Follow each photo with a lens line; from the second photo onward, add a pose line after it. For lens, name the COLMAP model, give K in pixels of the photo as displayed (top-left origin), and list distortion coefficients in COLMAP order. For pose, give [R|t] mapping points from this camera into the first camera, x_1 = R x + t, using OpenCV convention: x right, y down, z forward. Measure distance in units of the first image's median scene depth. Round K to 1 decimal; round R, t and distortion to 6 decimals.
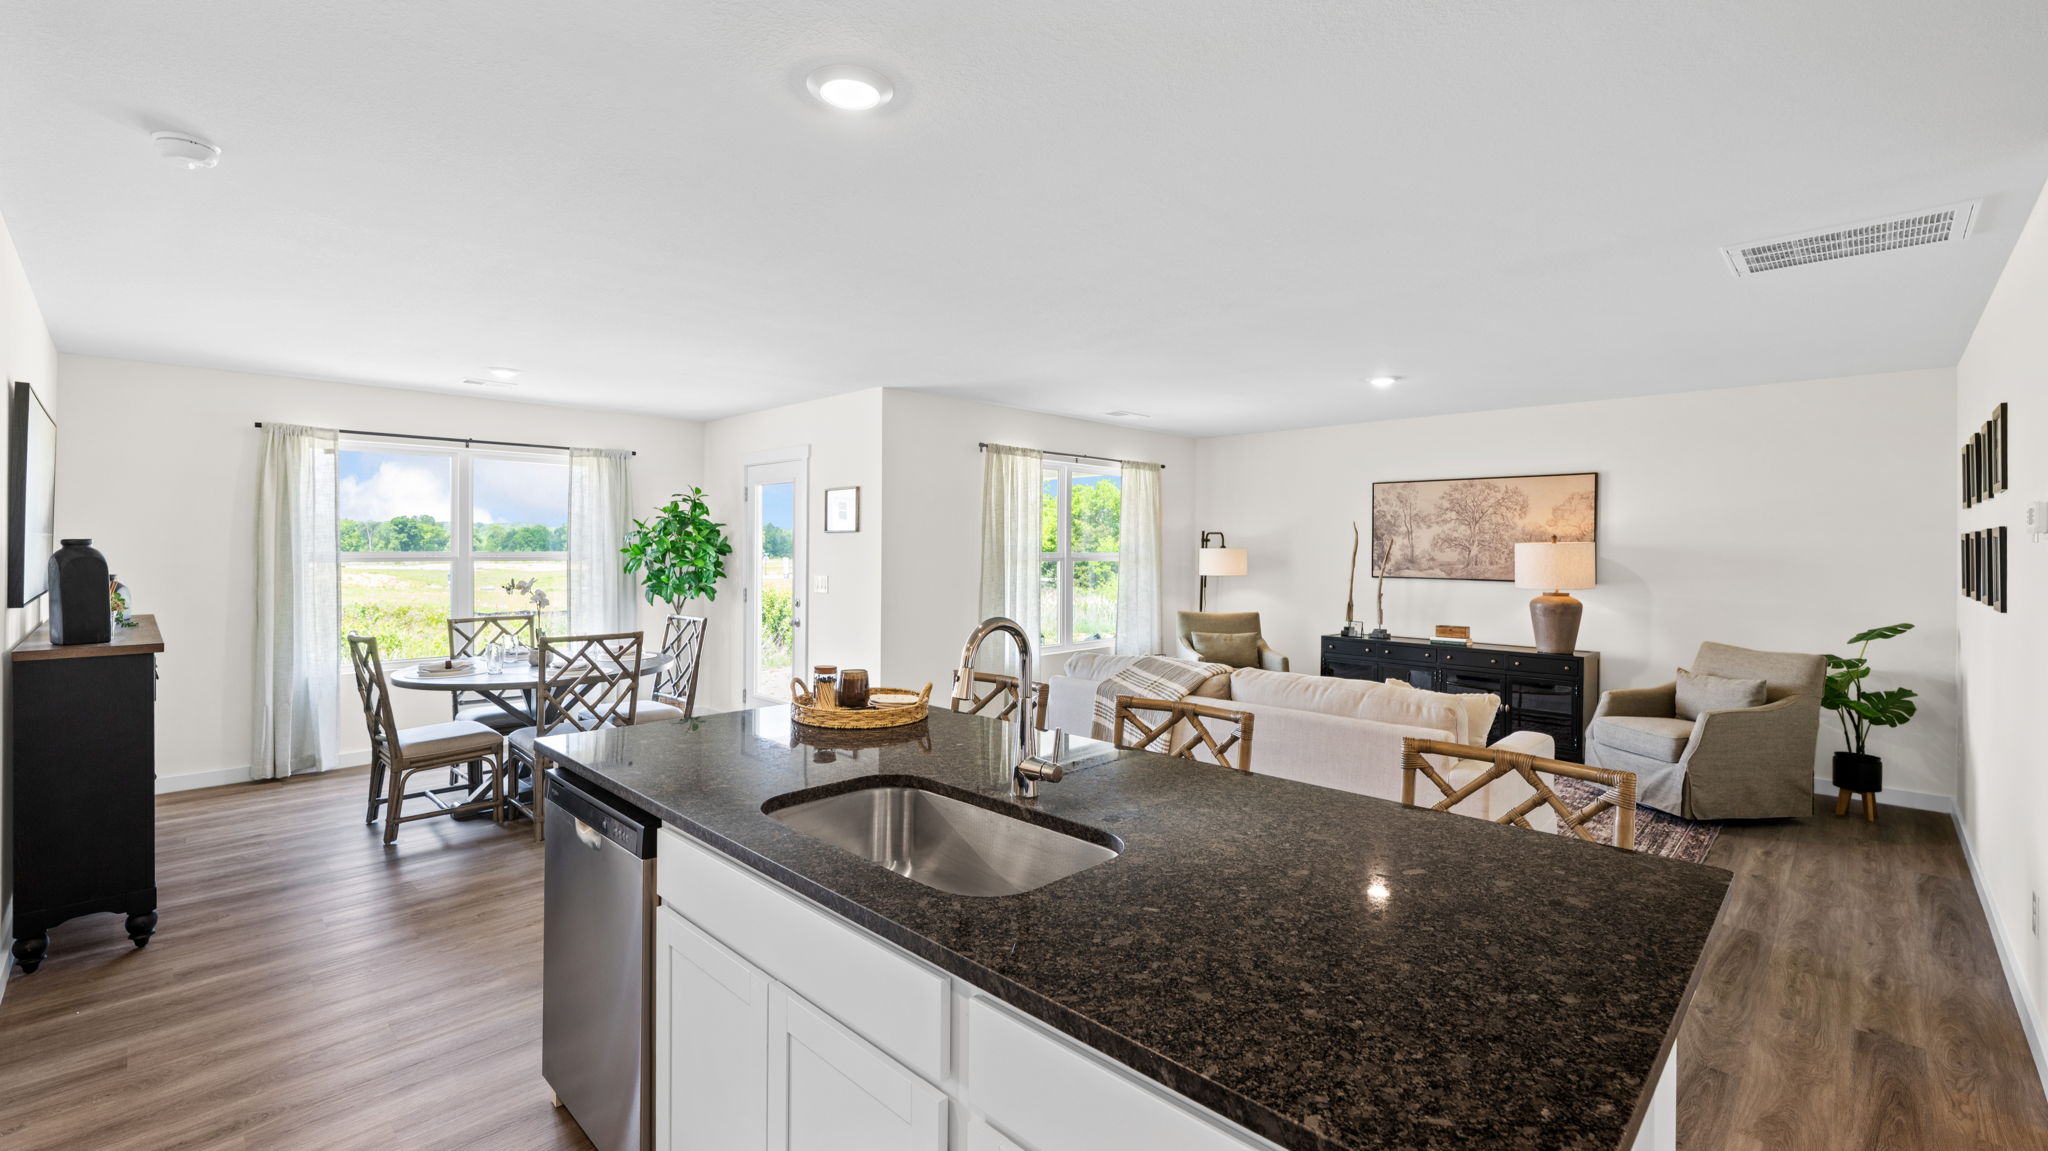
lens RADIAL K [[865.3, 0, 1012.5], [0, 865.3, 547.4], [0, 0, 1]] dist [-0.003931, -0.000076]
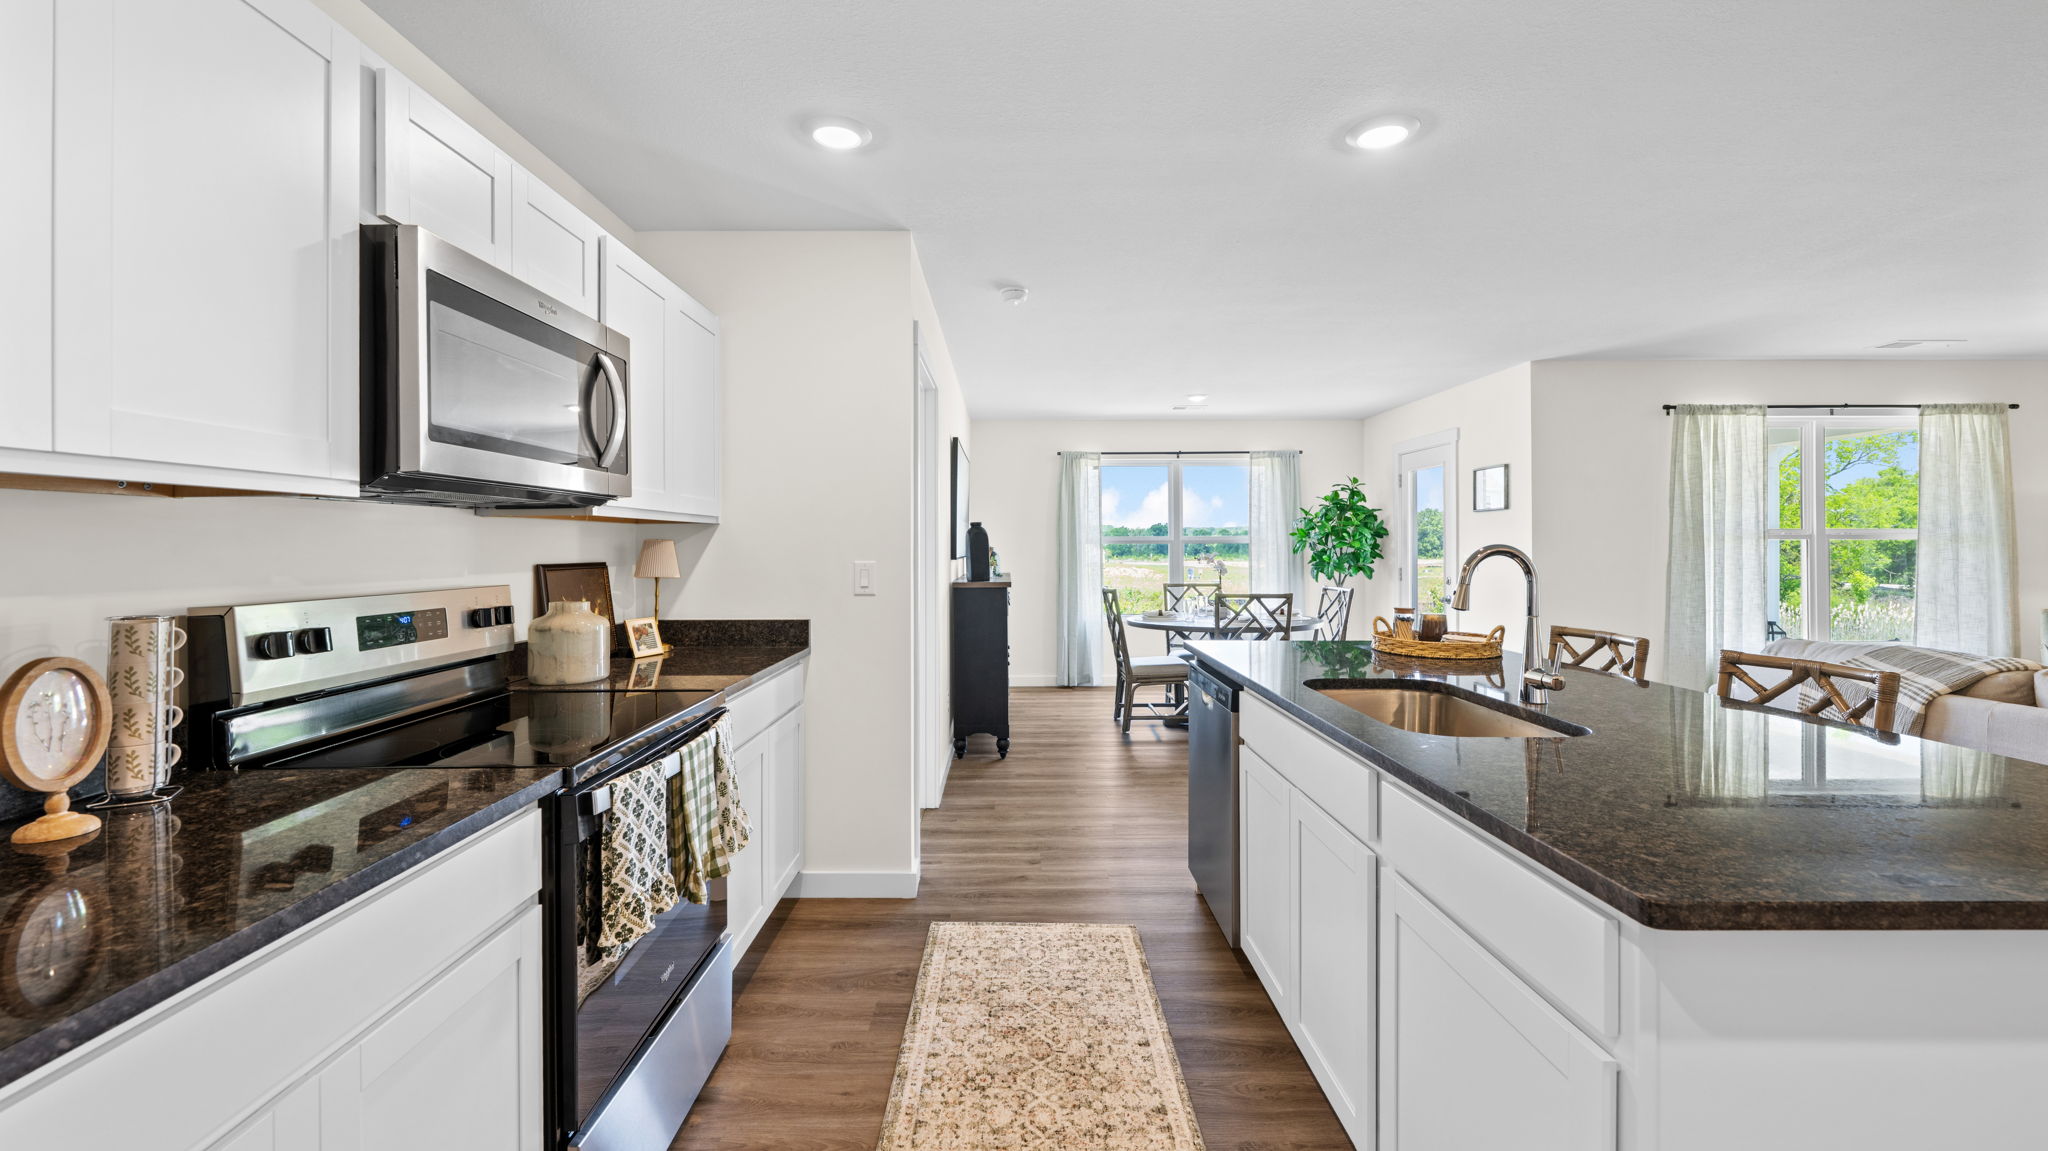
lens RADIAL K [[817.7, 0, 1014.4], [0, 817.7, 545.2], [0, 0, 1]] dist [-0.004825, 0.000251]
pose [[0.704578, -0.008142, -0.709580, 0.103583], [0.006881, 0.999966, -0.004642, 0.027836], [0.709593, -0.001612, 0.704610, -0.083314]]
